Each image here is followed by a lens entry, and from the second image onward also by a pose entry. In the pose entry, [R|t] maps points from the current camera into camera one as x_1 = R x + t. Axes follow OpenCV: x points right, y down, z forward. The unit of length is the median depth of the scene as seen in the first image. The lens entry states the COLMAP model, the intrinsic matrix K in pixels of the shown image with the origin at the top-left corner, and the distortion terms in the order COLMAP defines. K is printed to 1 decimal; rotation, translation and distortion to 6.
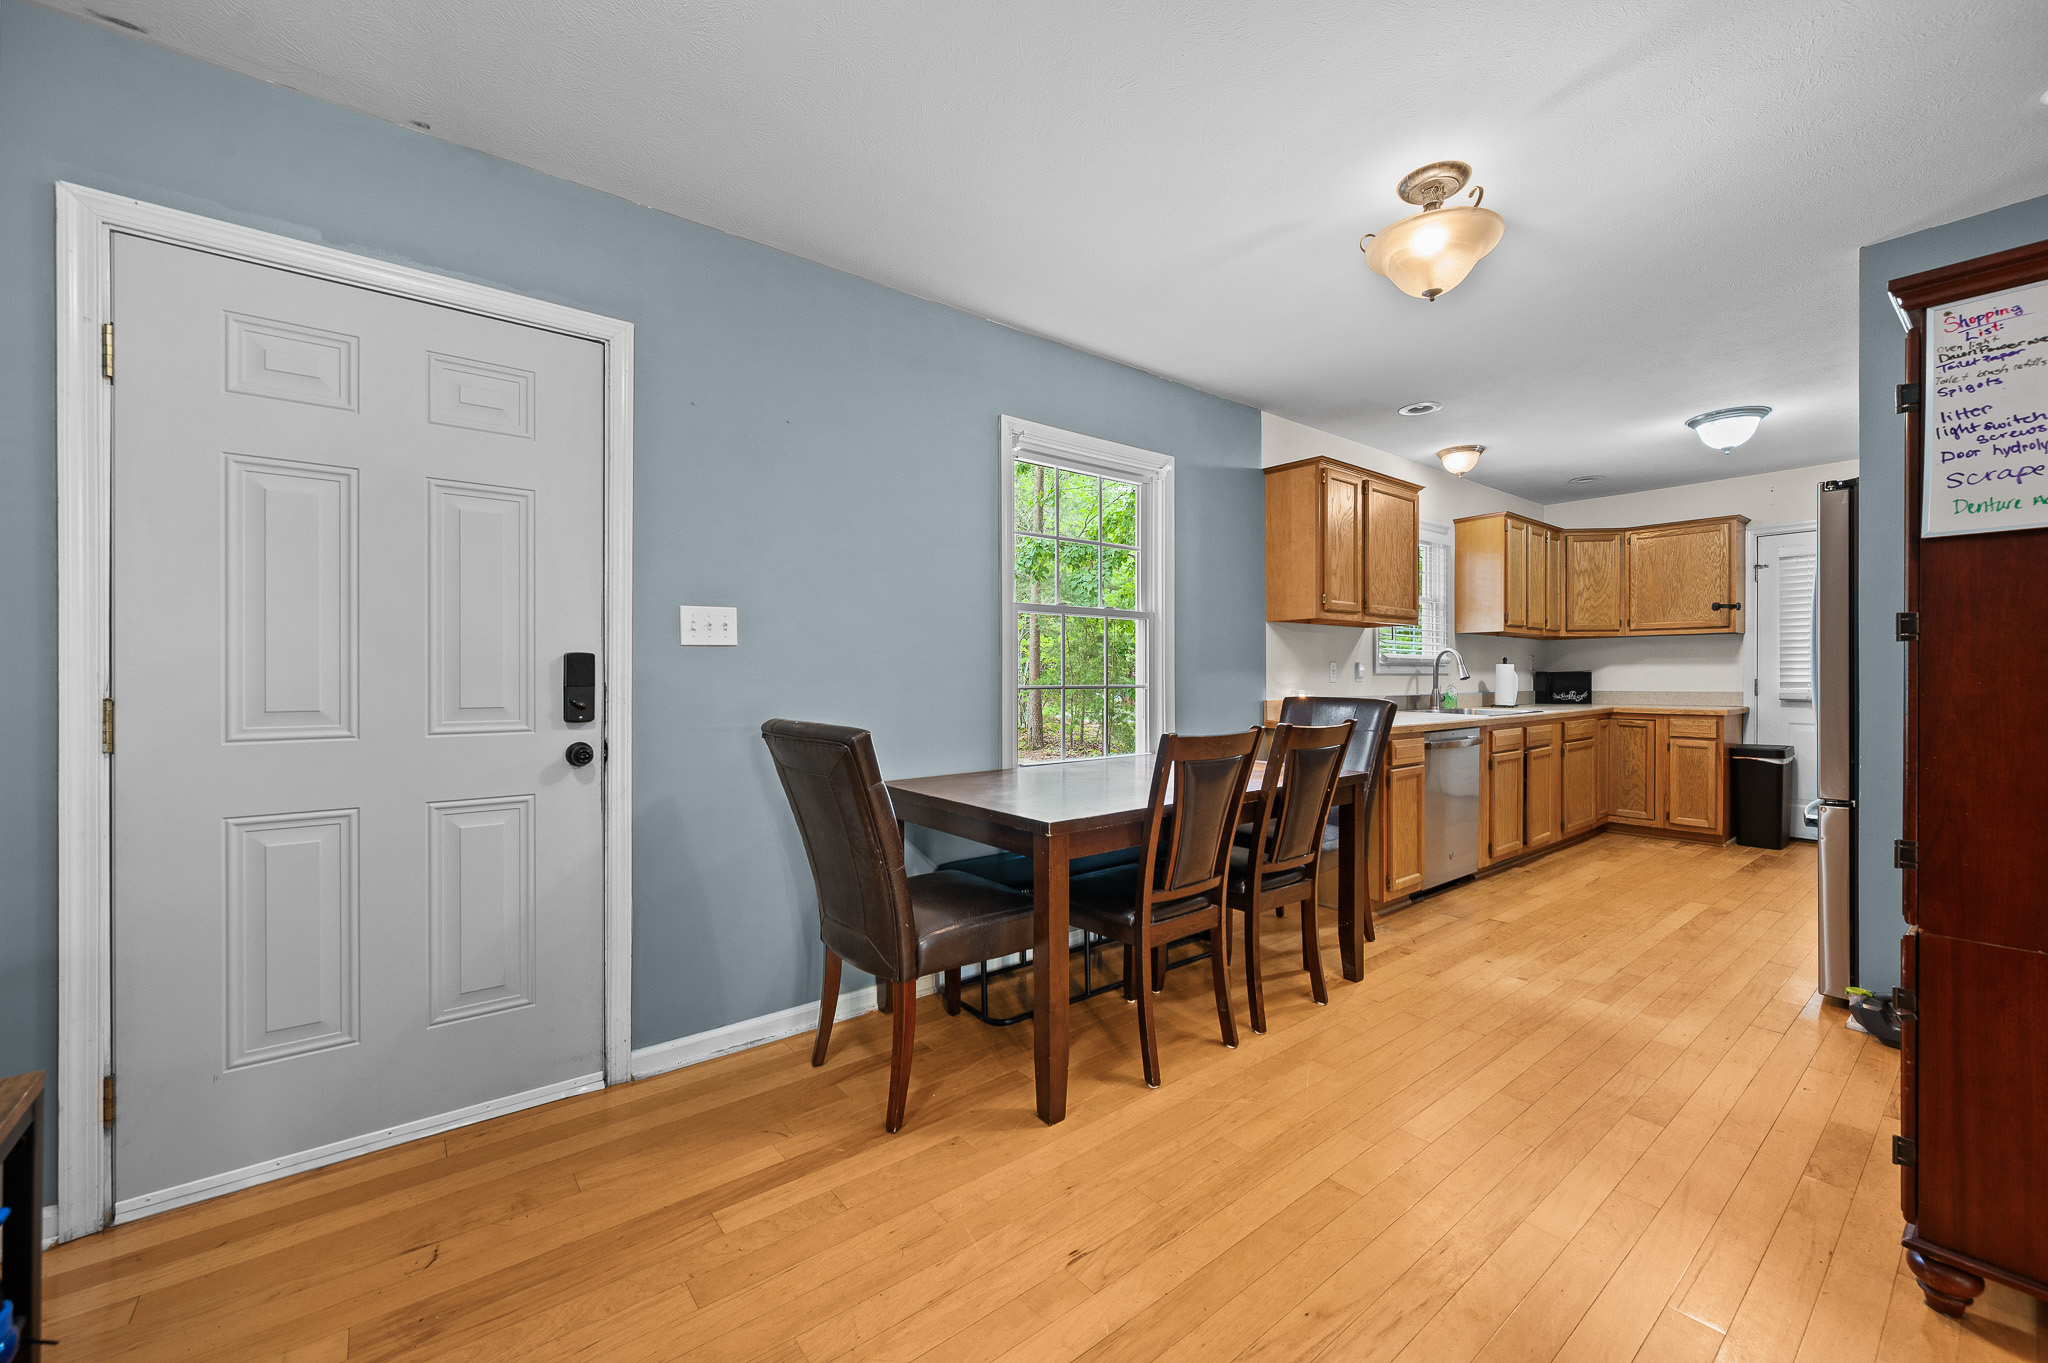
lens RADIAL K [[814.4, 0, 1020.5], [0, 814.4, 679.9], [0, 0, 1]] dist [-0.001172, 0.000434]
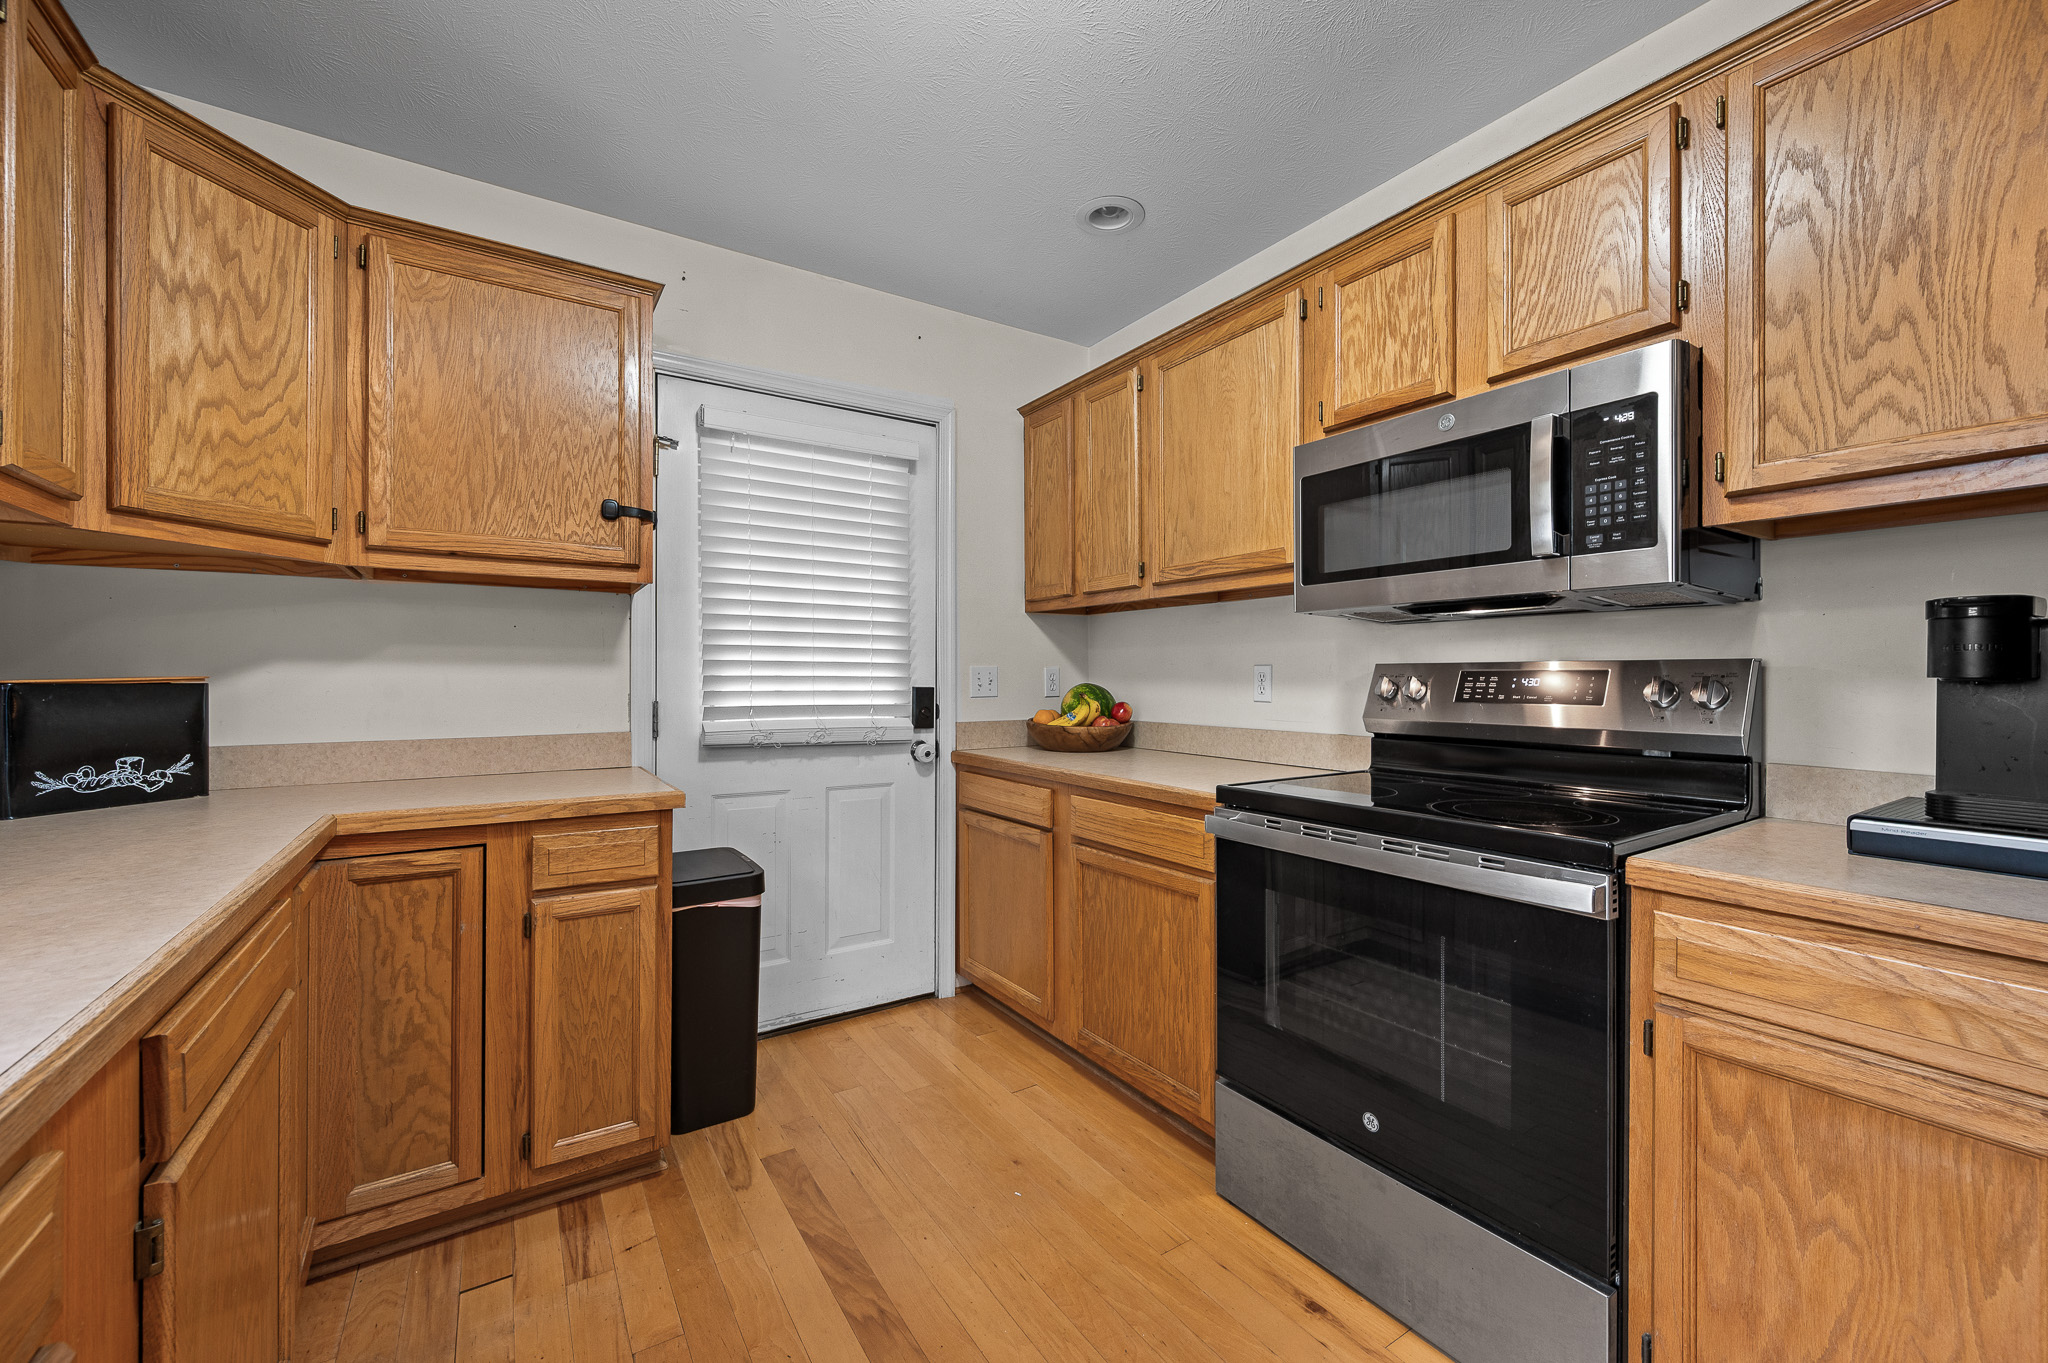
lens RADIAL K [[814.4, 0, 1030.5], [0, 814.4, 678.4], [0, 0, 1]] dist [-0.001172, 0.000434]
pose [[0.092253, 0.006326, 0.995715, 0.497282], [0.007642, 0.999946, -0.007061, -0.008503], [-0.995706, 0.008261, 0.092200, 0.769766]]
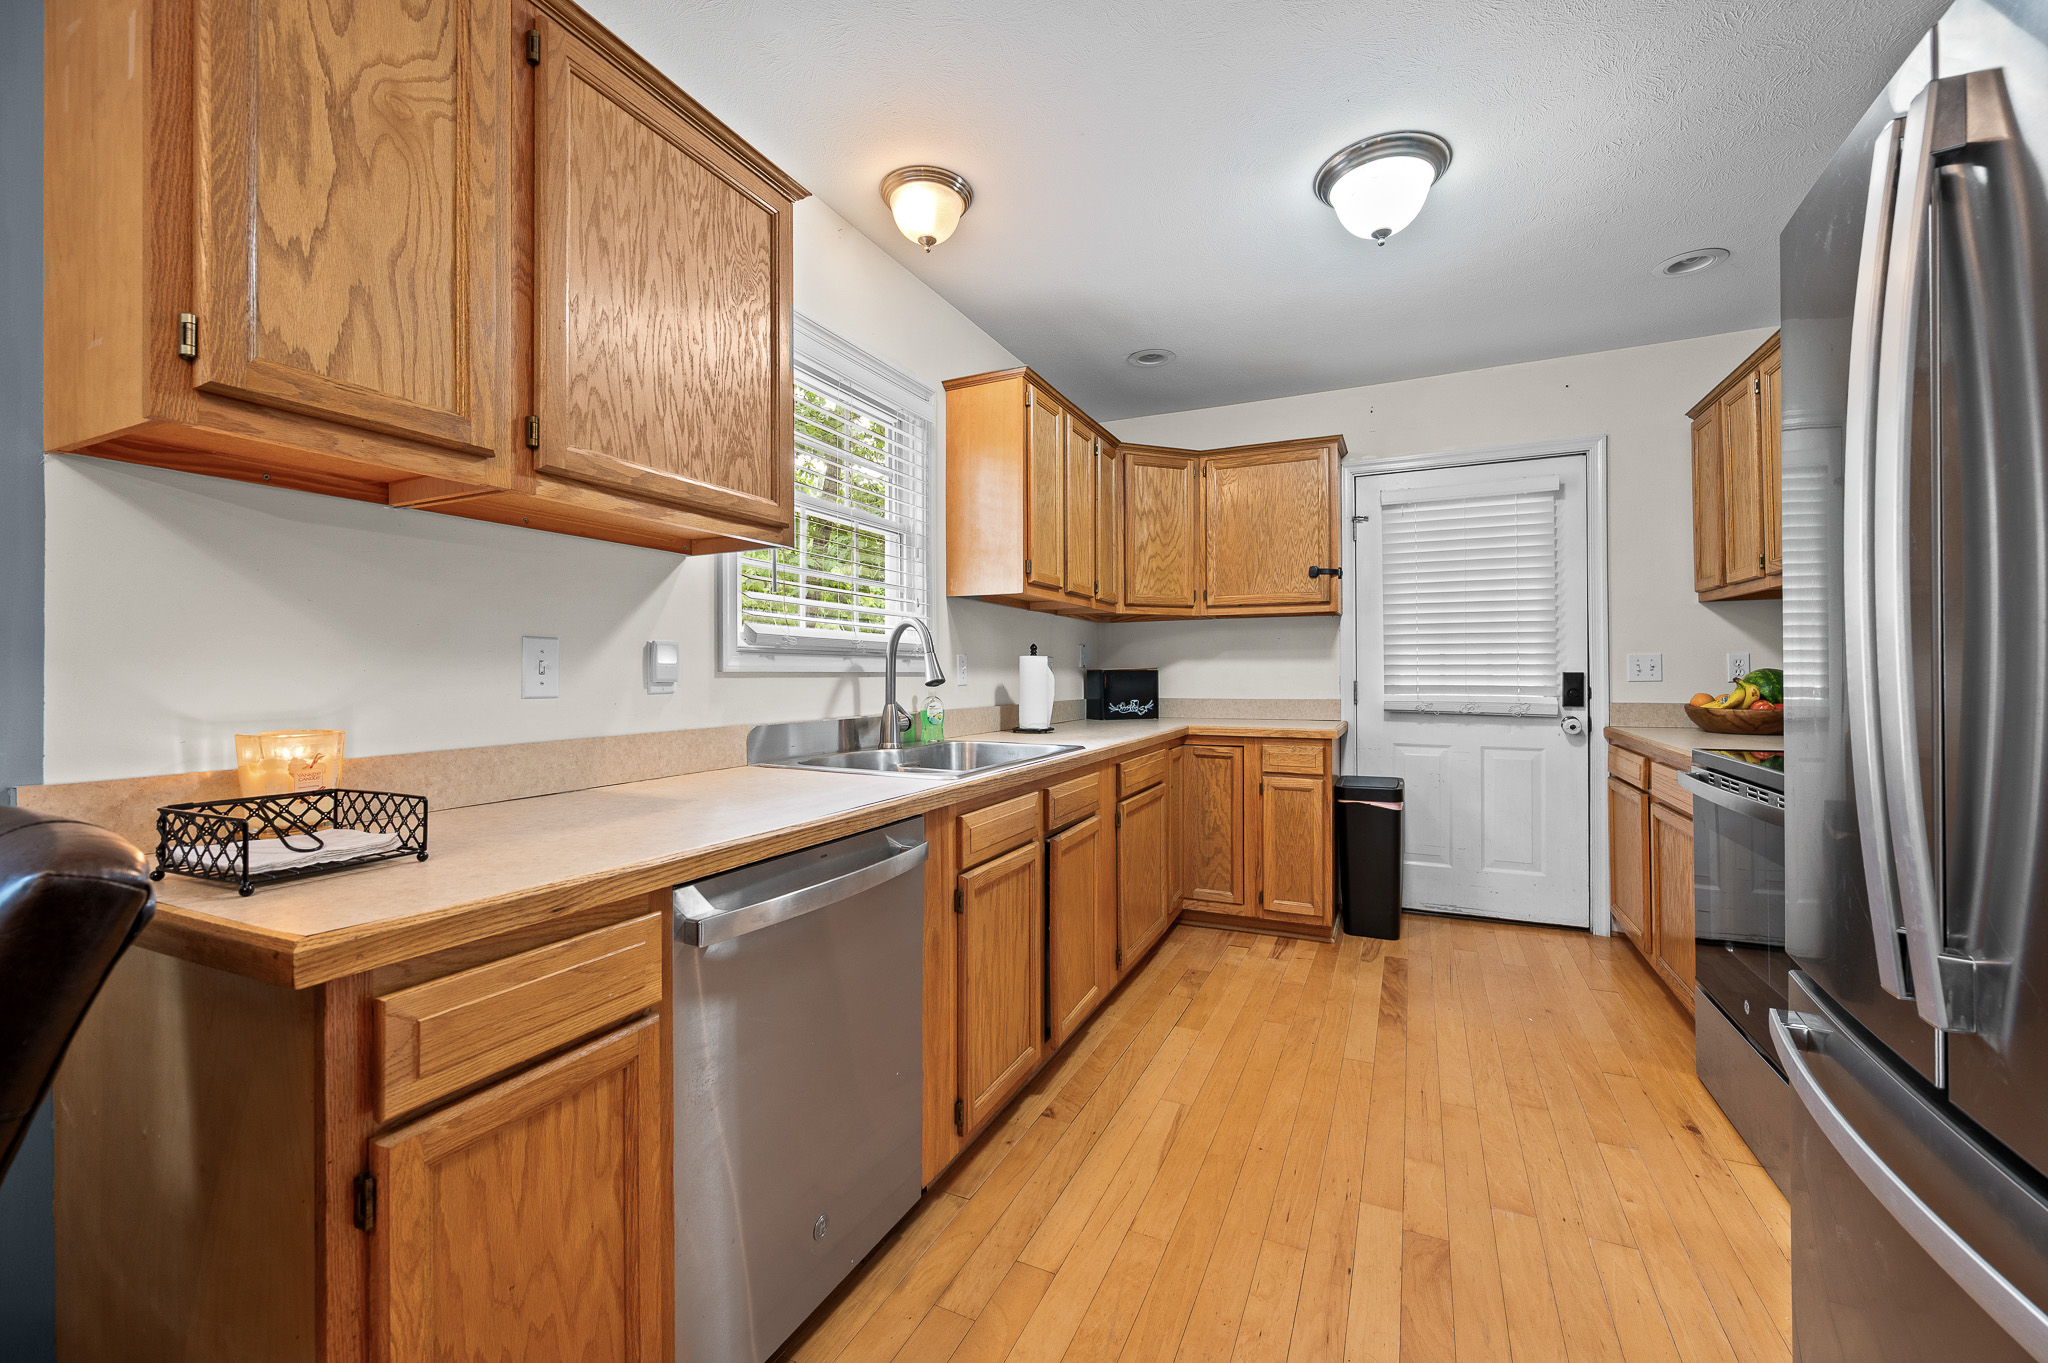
lens RADIAL K [[814.4, 0, 1025.2], [0, 814.4, 668.9], [0, 0, 1]] dist [-0.001172, 0.000434]
pose [[0.896899, 0.002782, 0.442227, 0.347648], [0.003526, 0.999903, -0.013442, -0.002990], [-0.442222, 0.013615, 0.896802, 0.506540]]
